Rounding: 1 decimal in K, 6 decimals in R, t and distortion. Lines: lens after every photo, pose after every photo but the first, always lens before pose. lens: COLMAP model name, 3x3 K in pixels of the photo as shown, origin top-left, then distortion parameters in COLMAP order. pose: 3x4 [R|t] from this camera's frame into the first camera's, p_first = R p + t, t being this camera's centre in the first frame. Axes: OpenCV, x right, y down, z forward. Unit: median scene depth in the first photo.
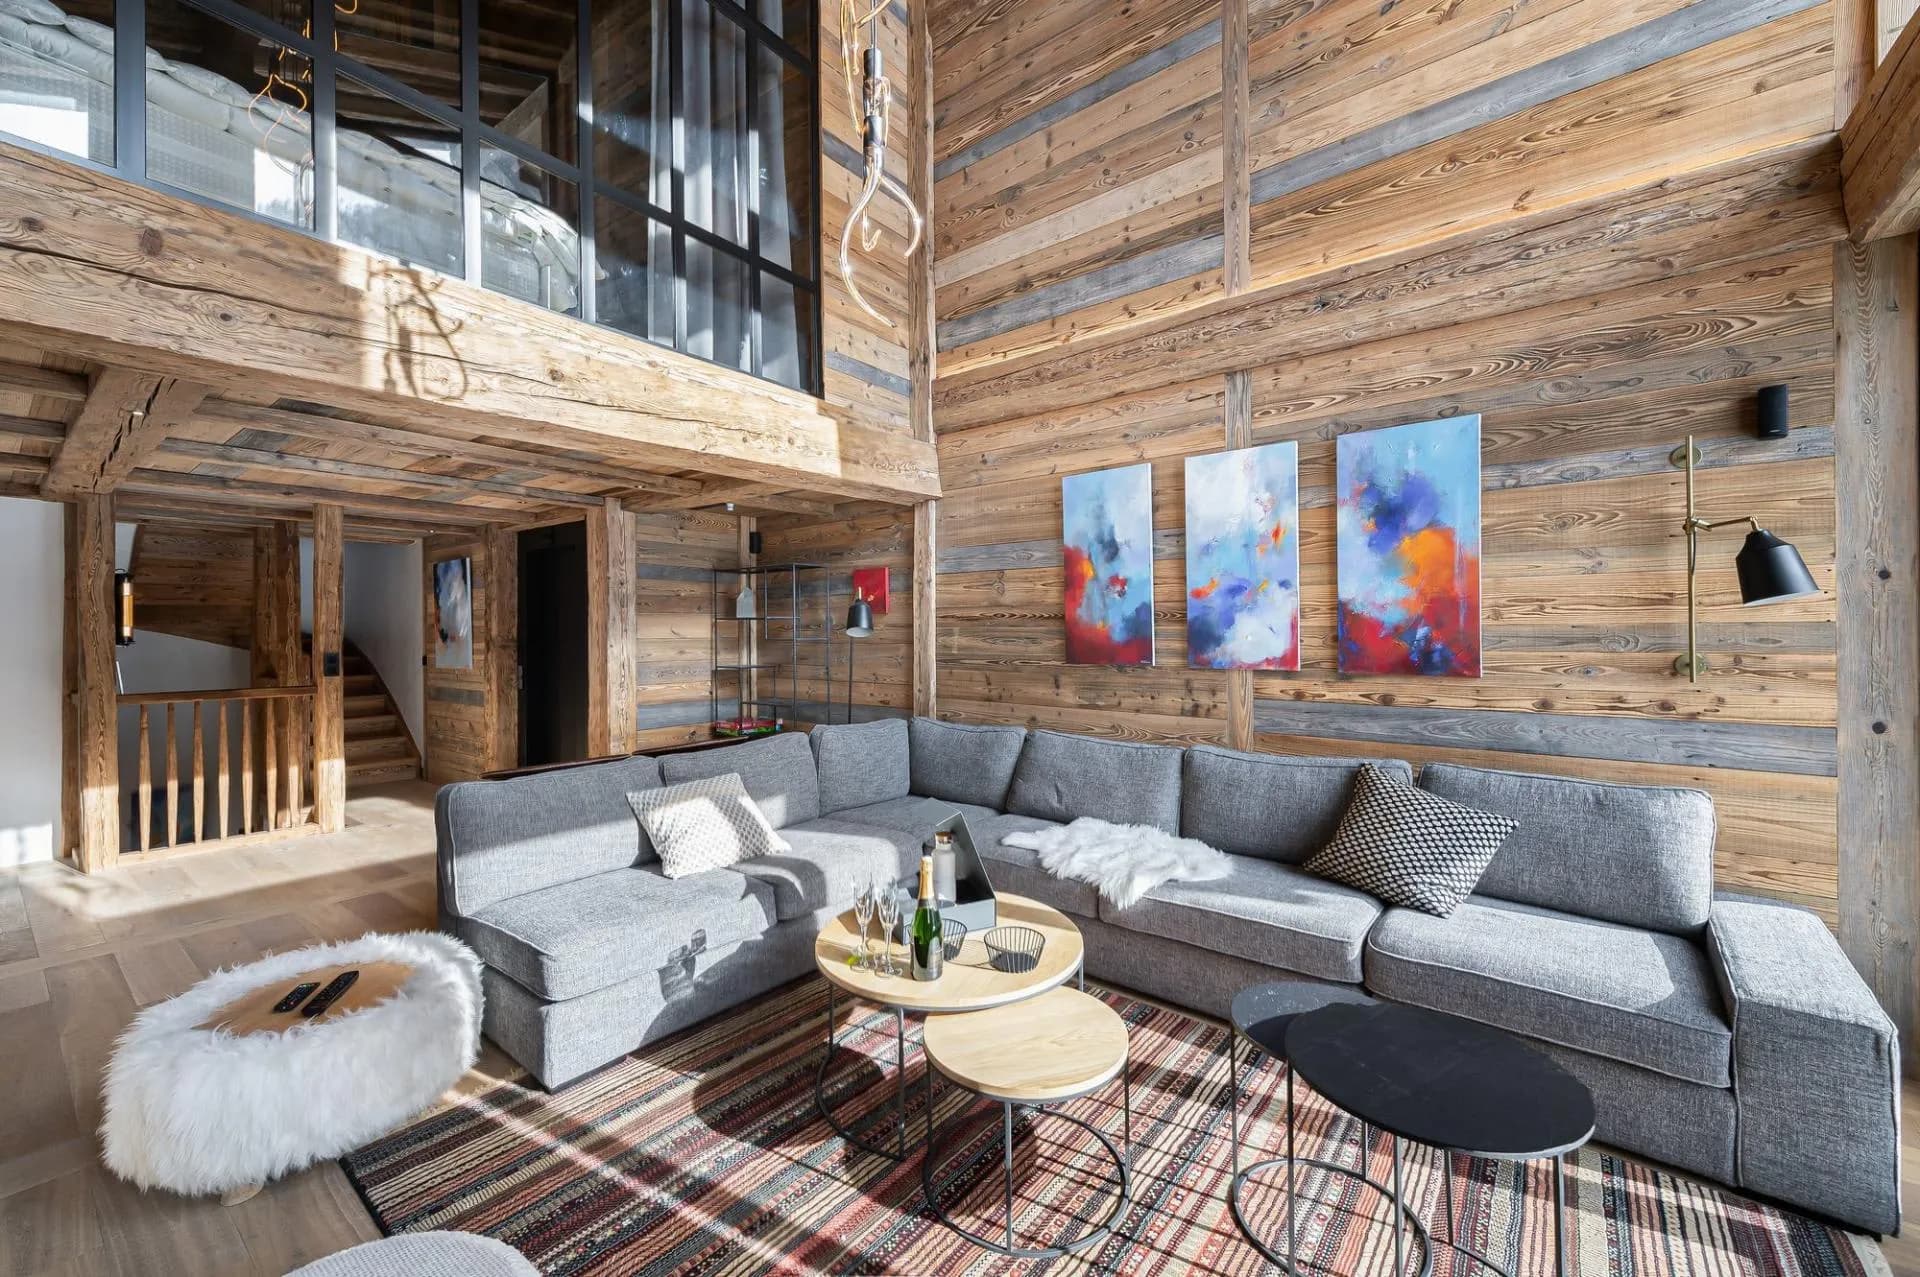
lens RADIAL K [[758.0, 0, 944.6], [0, 758.0, 629.3], [0, 0, 1]] dist [-0.011695, -0.000280]
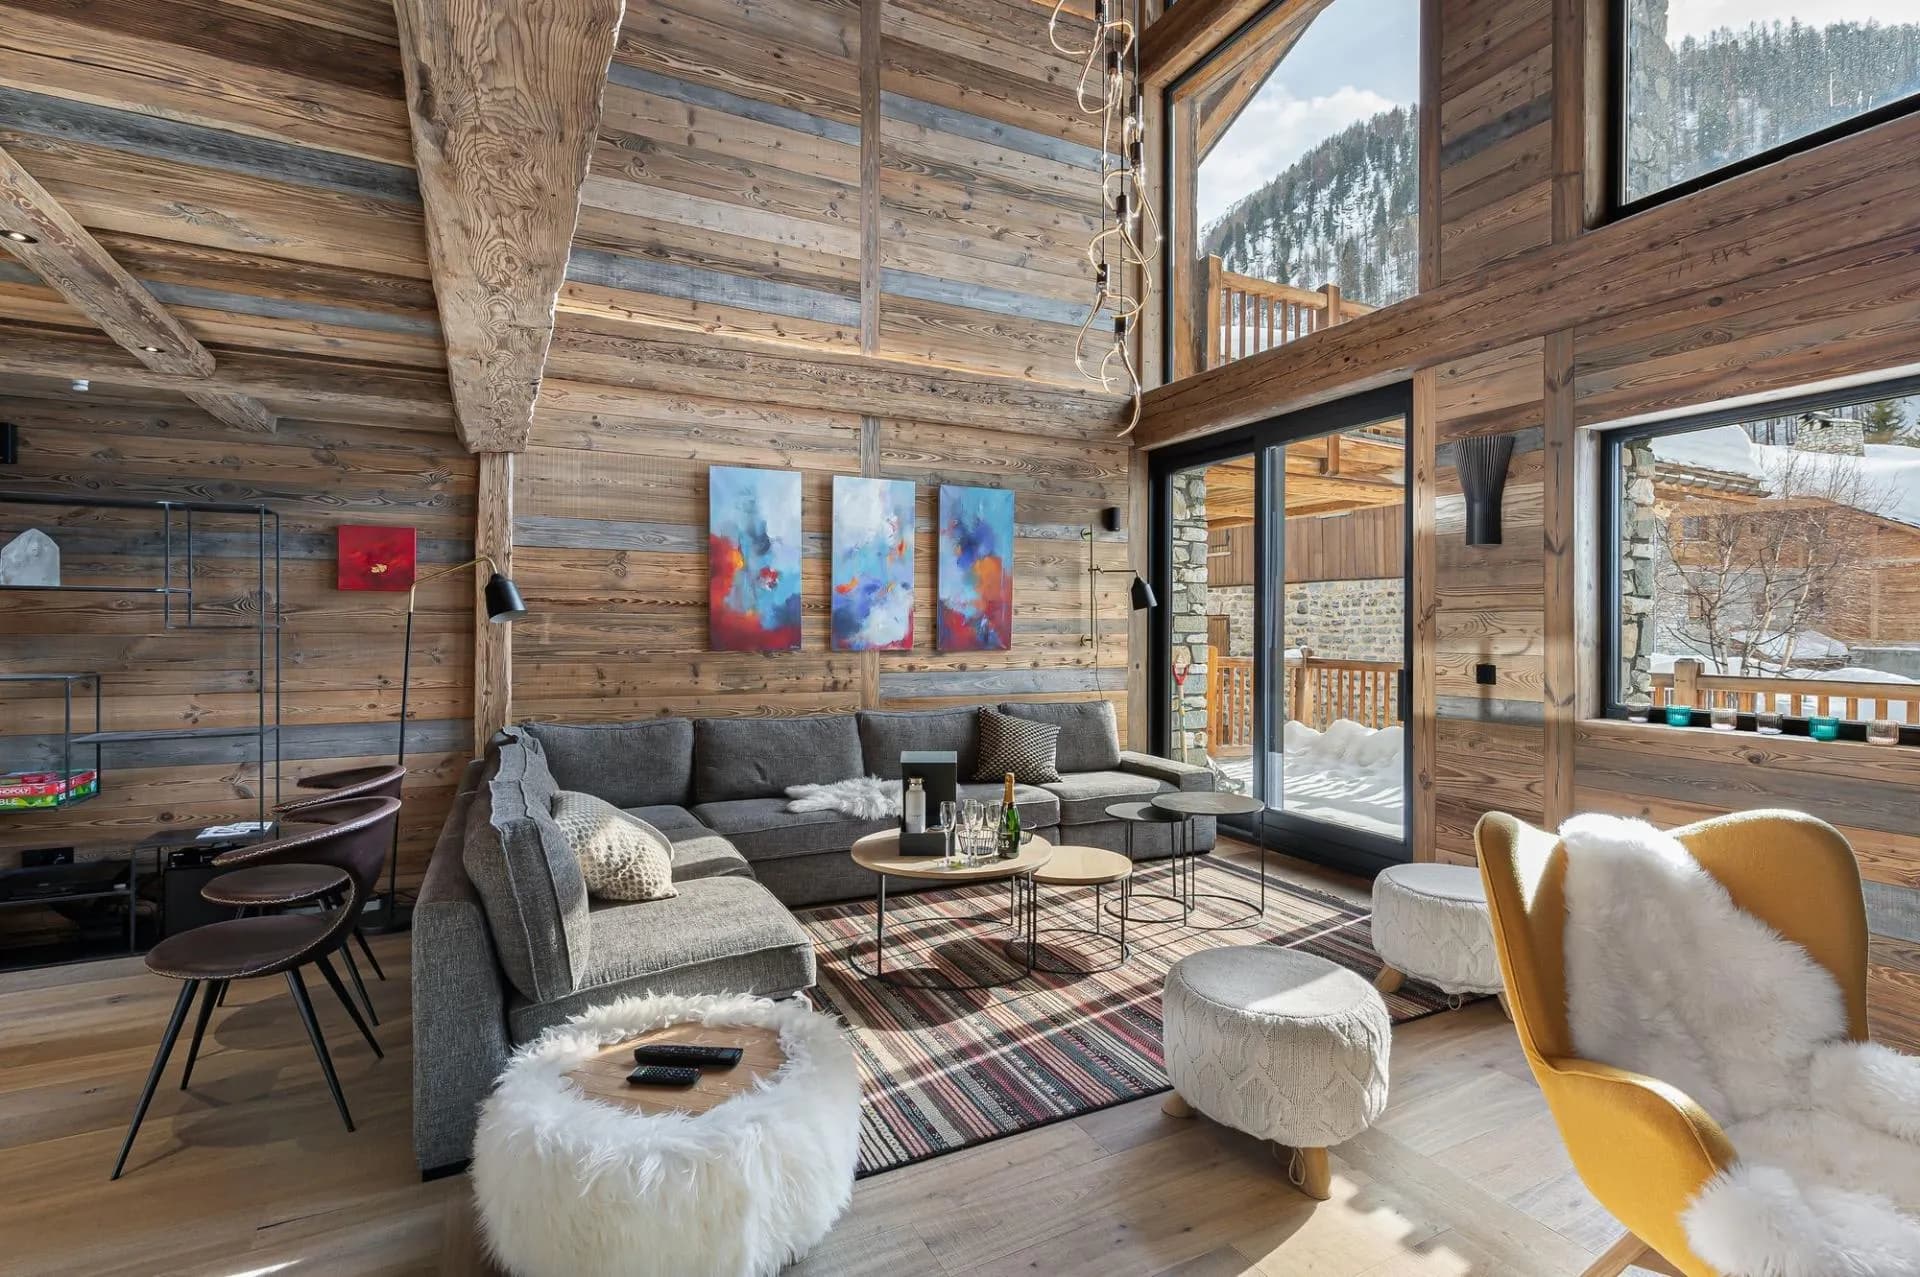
lens RADIAL K [[899.0, 0, 997.1], [0, 899.0, 631.2], [0, 0, 1]] dist [-0.008603, -0.000084]
pose [[0.387763, 0.007651, 0.921727, -0.926672], [-0.002864, 0.999971, -0.007096, 0.030859], [-0.921755, 0.000112, 0.387774, 0.218158]]
